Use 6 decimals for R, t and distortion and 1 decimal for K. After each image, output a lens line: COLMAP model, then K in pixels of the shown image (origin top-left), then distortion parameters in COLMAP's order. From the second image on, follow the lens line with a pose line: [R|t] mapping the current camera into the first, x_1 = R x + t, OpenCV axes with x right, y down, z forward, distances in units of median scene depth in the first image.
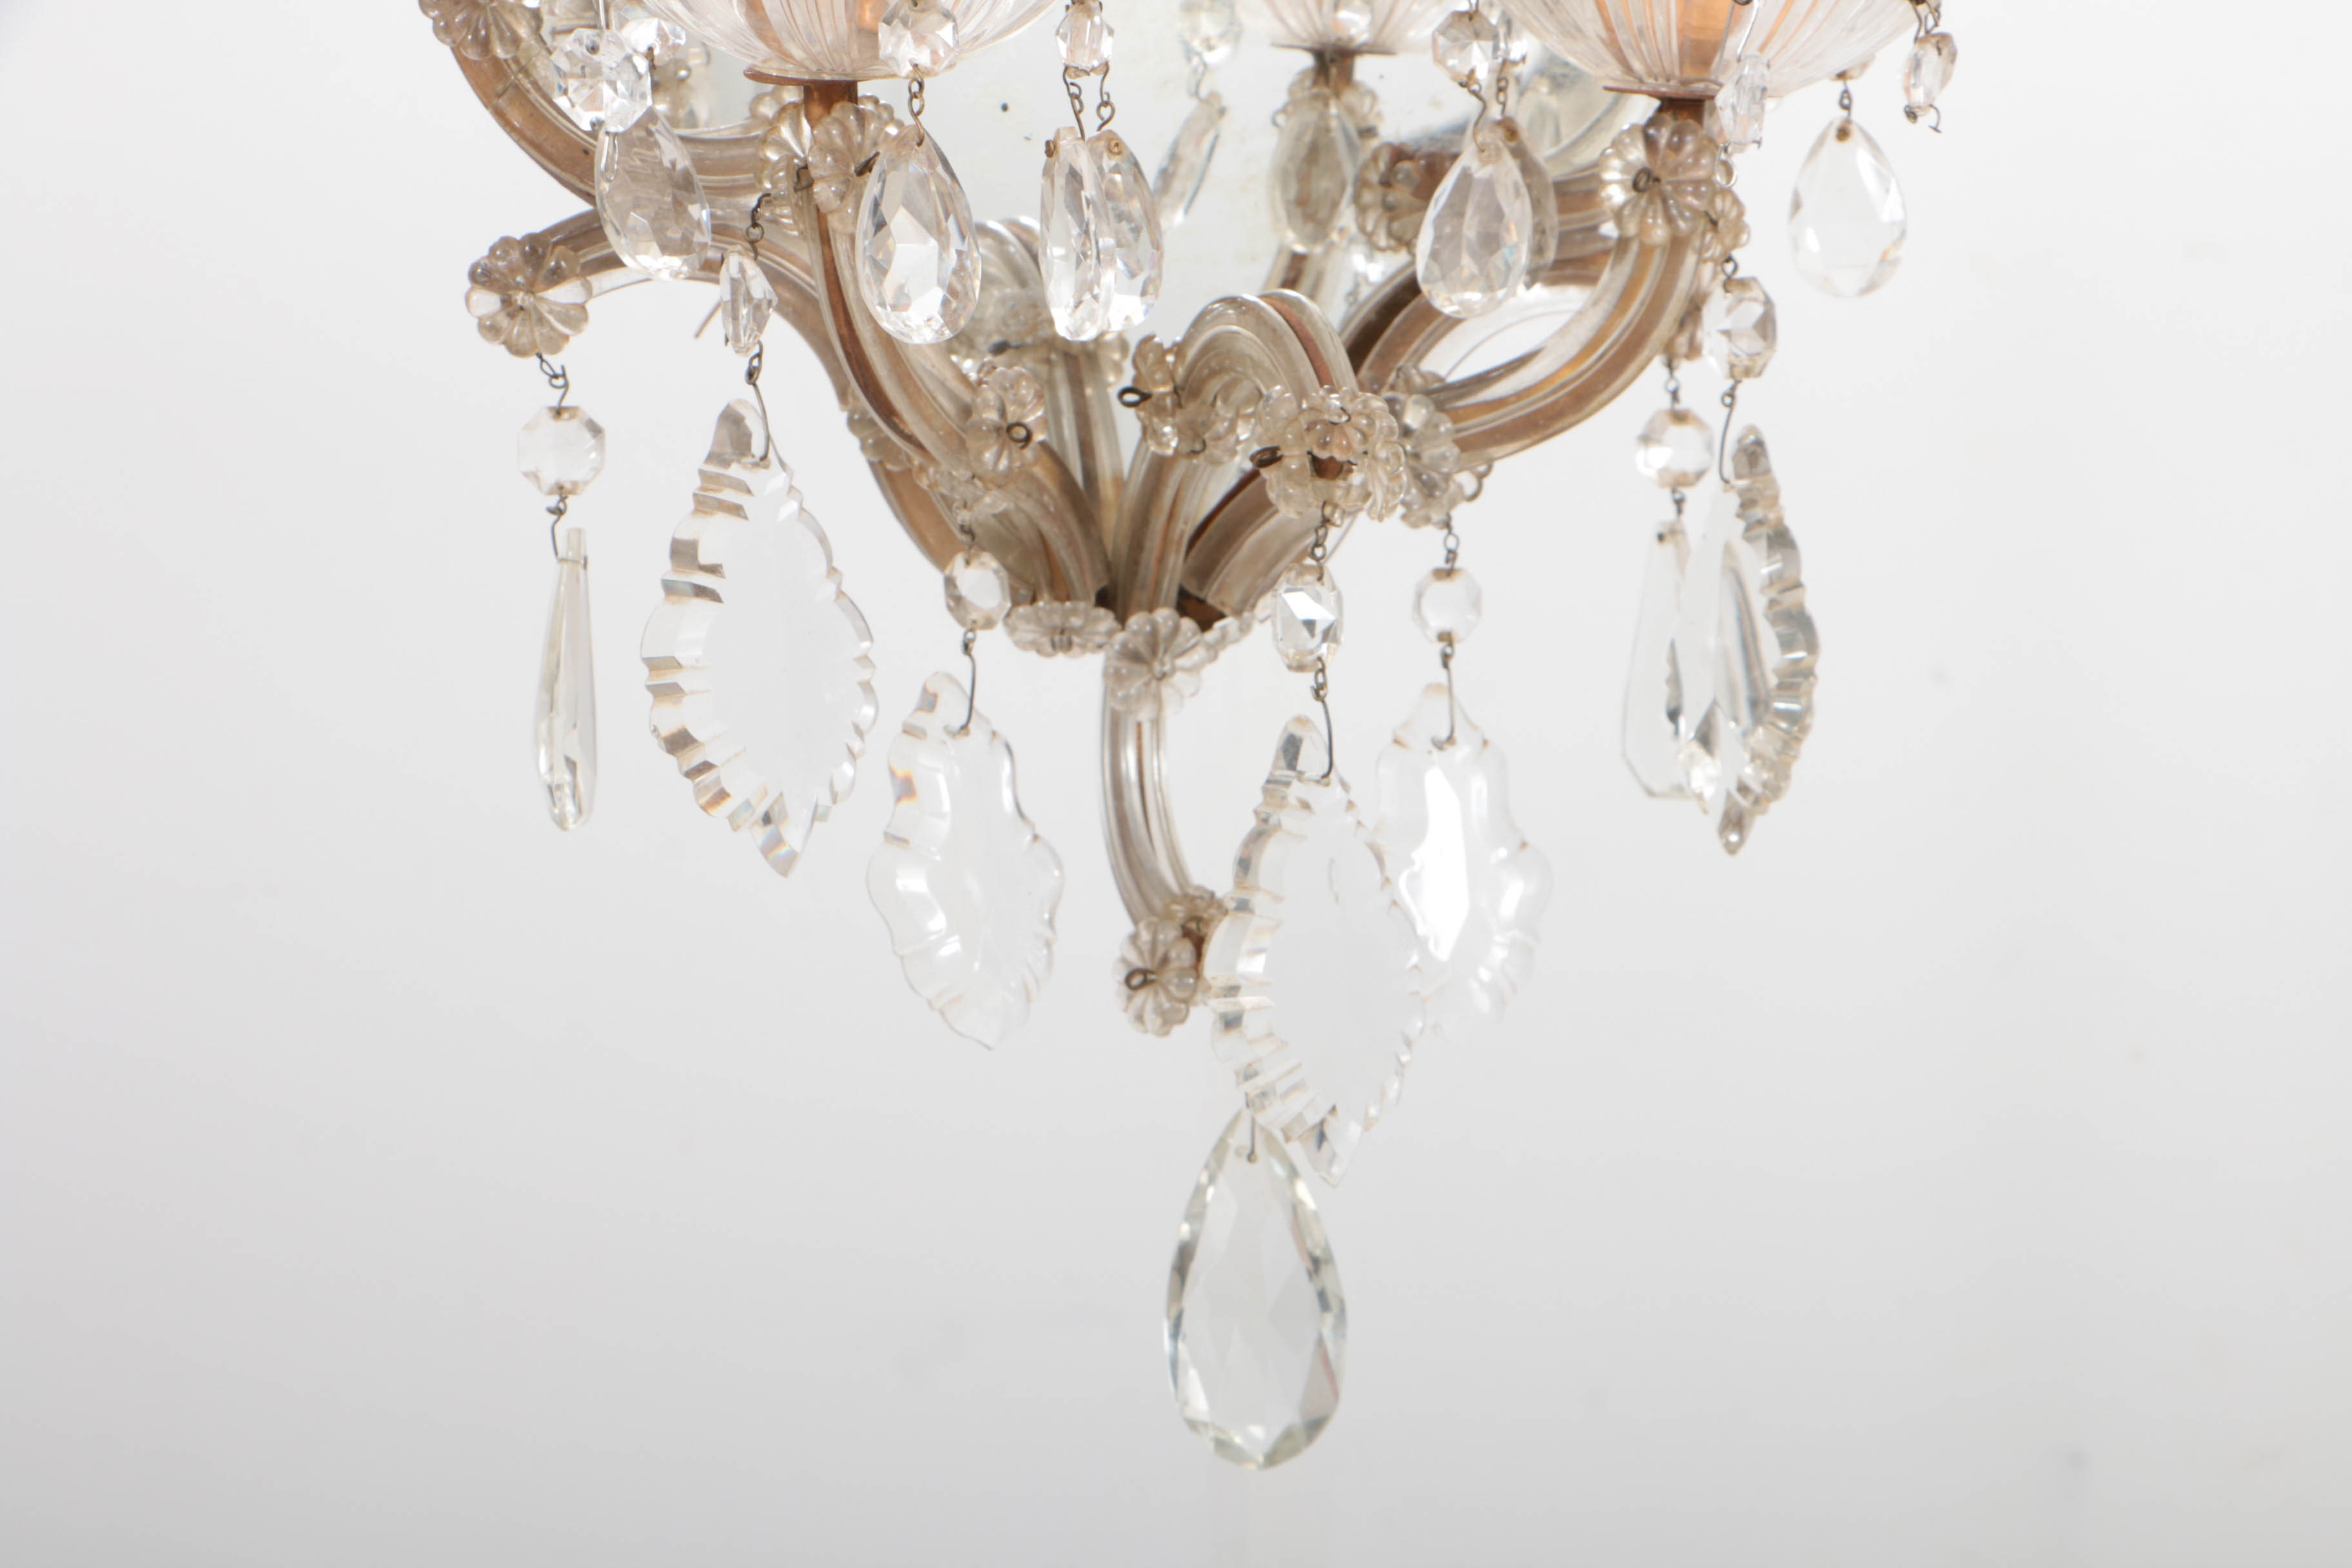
lens RADIAL K [[4094.6, 0, 1176.0], [0, 4094.6, 784.0], [0, 0, 1]] dist [0.090174, 0.098683]
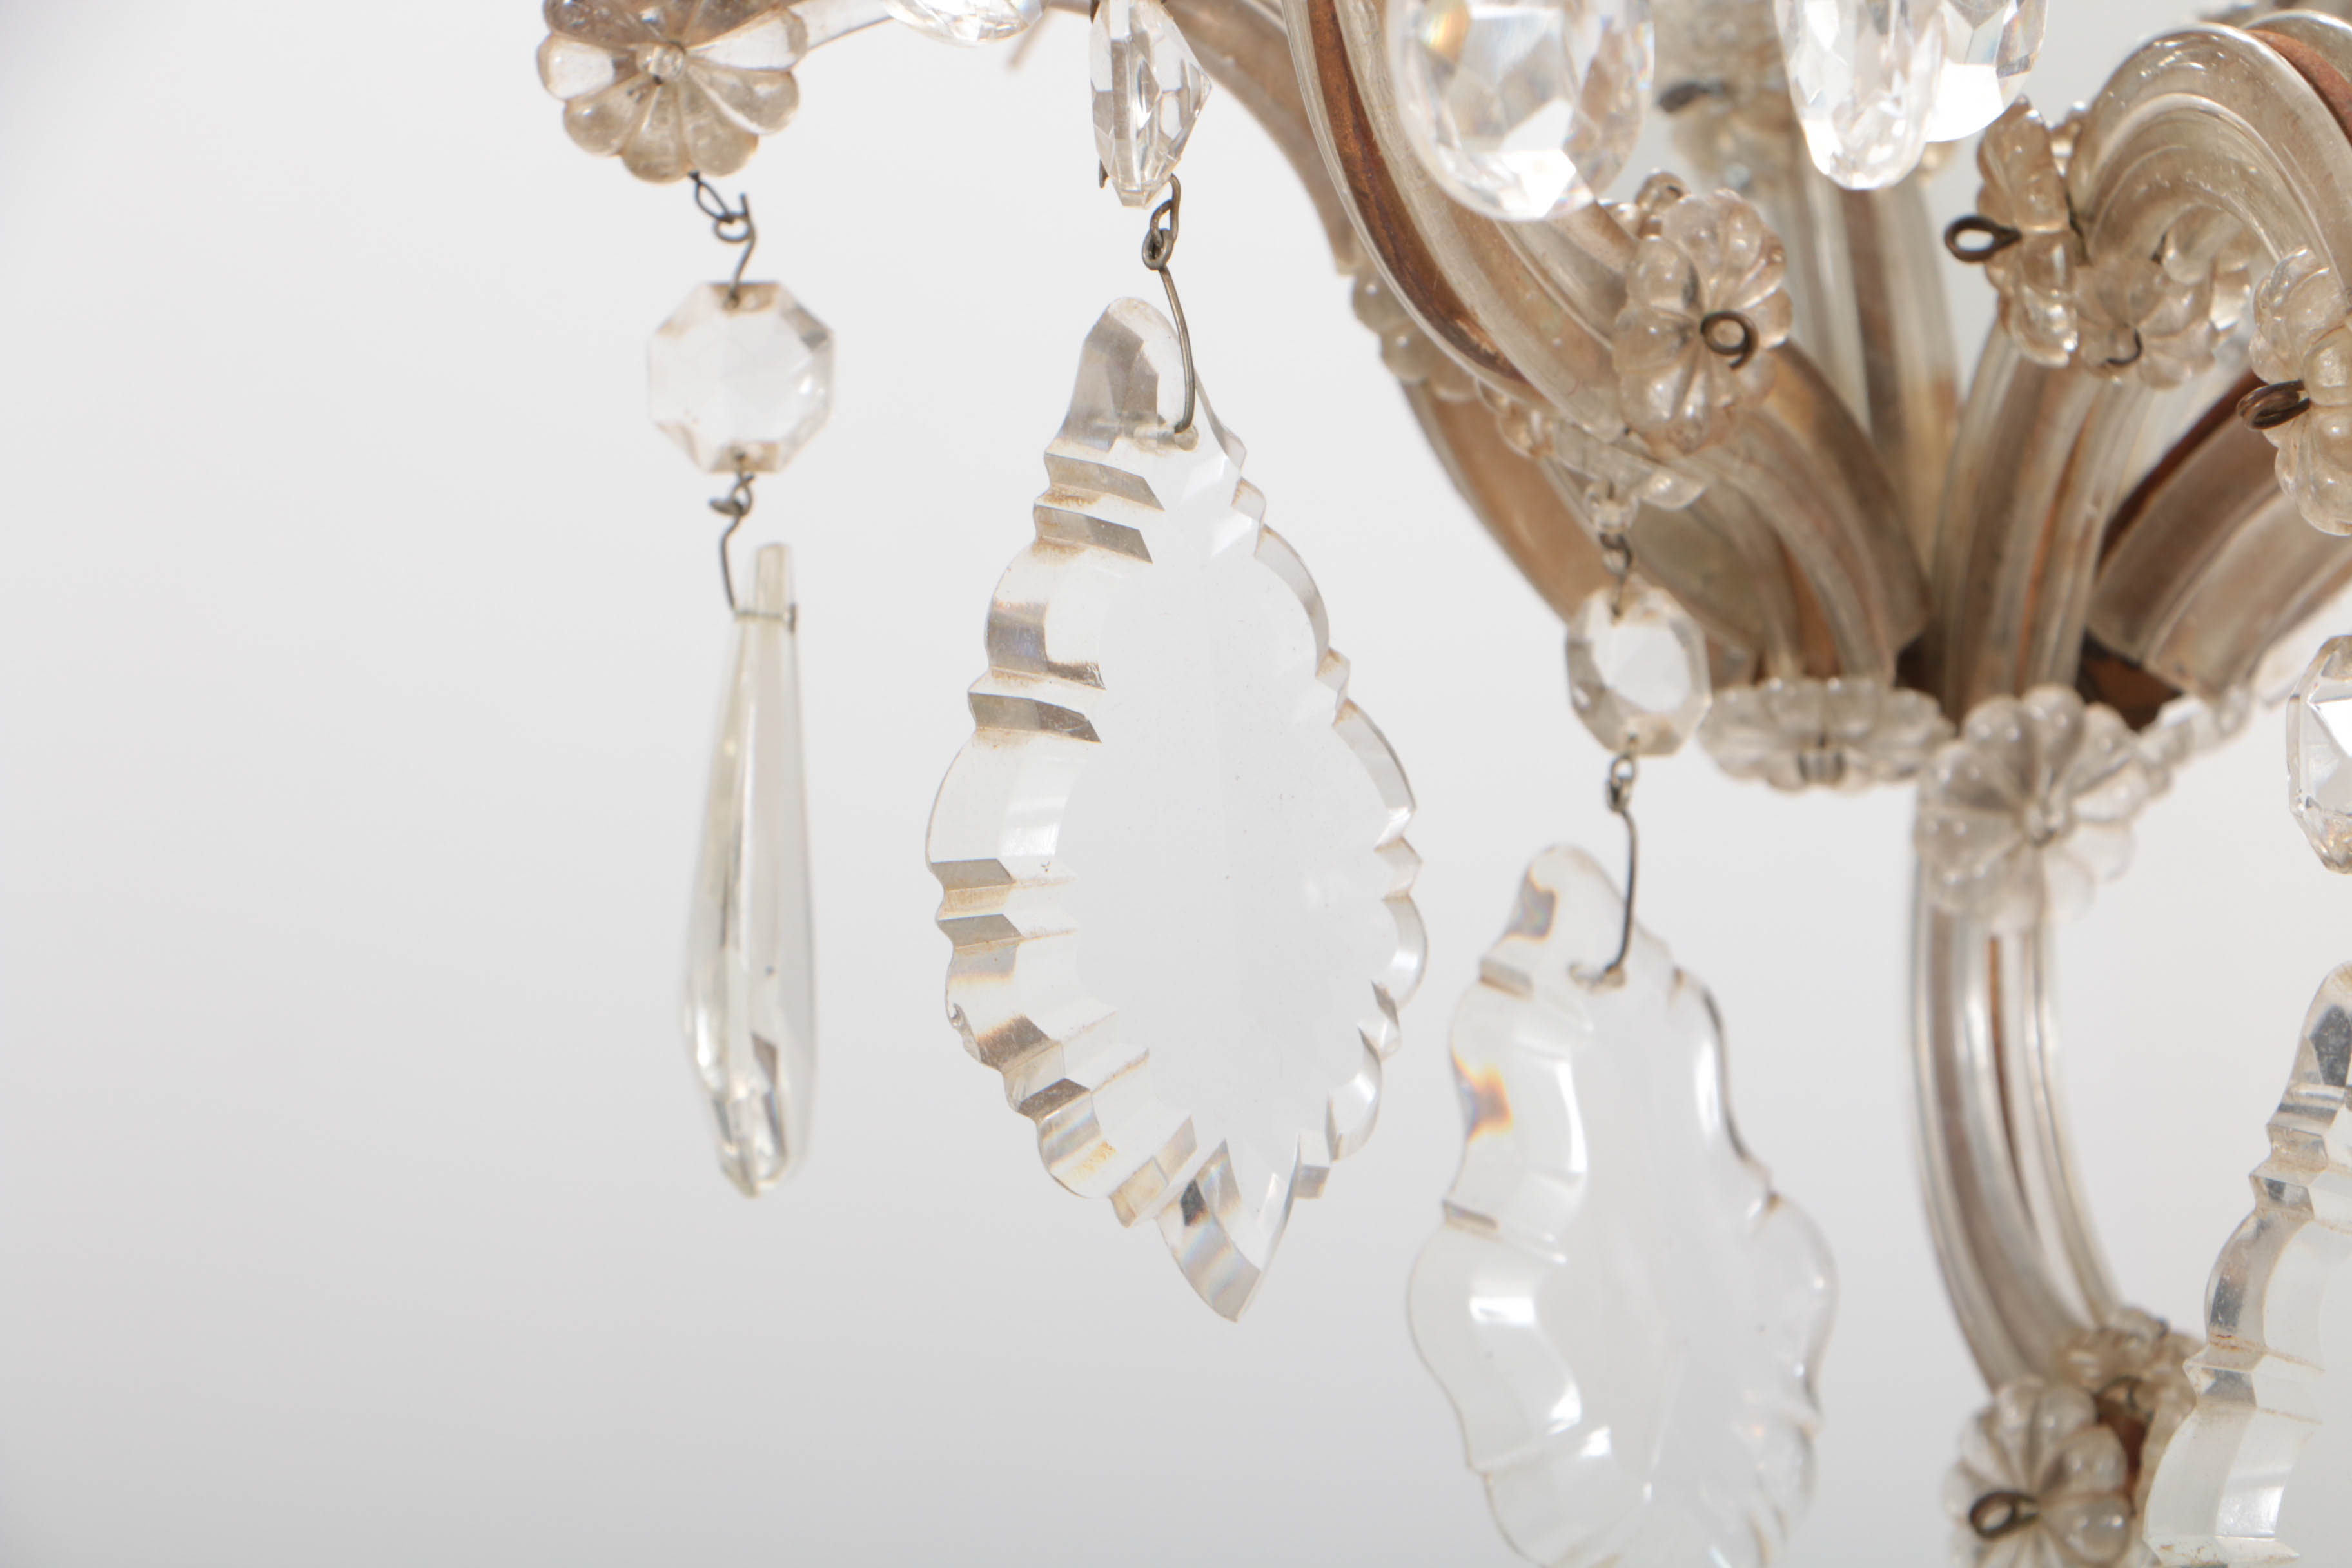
lens RADIAL K [[9906.5, 0, 1176.7], [0, 9906.5, 817.2], [0, 0, 1]] dist [0.601656, 5.577866]
pose [[0.995858, -0.005372, -0.090766, 0.000935], [0.005845, 0.999971, 0.004938, -0.036265], [0.090736, -0.005448, 0.995860, -0.112032]]
